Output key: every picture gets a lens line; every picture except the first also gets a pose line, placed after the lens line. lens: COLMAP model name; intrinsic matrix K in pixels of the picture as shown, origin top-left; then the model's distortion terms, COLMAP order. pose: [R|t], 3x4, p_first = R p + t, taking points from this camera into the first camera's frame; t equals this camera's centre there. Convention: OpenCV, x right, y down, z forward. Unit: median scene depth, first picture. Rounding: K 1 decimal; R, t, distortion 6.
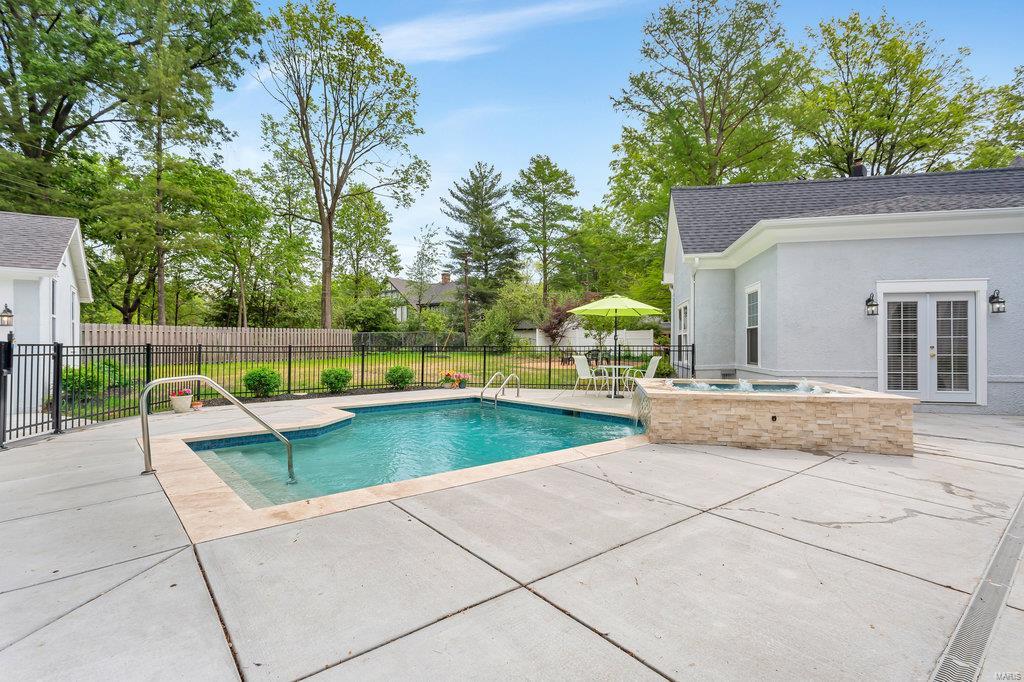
lens RADIAL K [[486.3, 0, 511.2], [0, 486.3, 344.3], [0, 0, 1]] dist [0.002754, 0.000049]
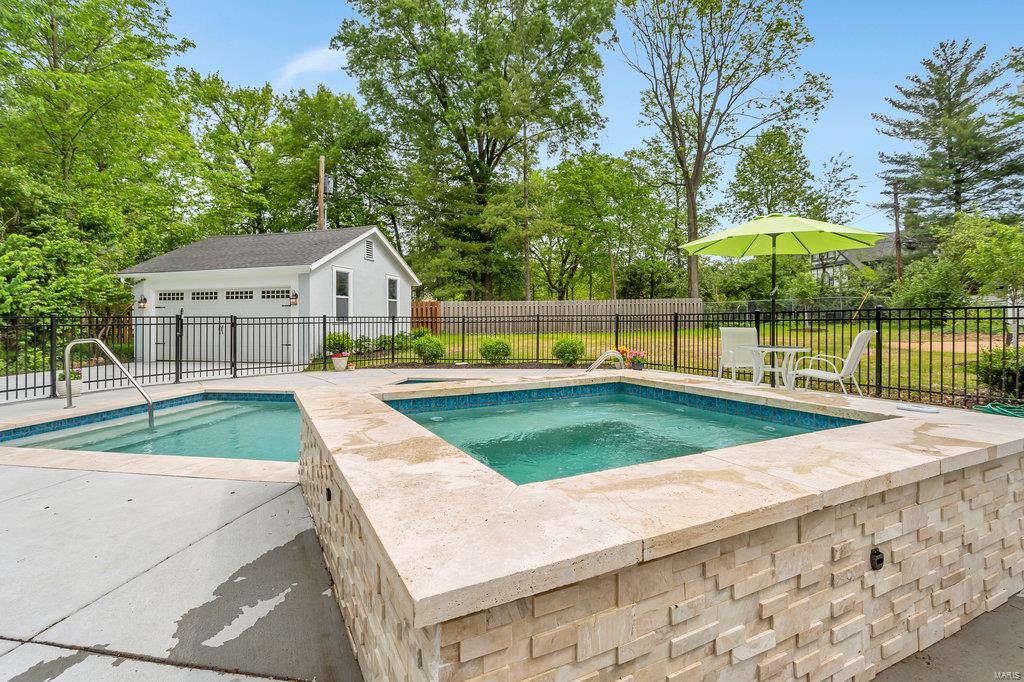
lens RADIAL K [[495.2, 0, 510.3], [0, 495.2, 320.5], [0, 0, 1]] dist [0.002129, 0.000017]
pose [[0.621742, 0.000613, -0.783222, 0.105413], [0.008496, 0.999936, 0.007527, 0.000963], [0.783176, -0.011334, 0.621697, 0.099926]]
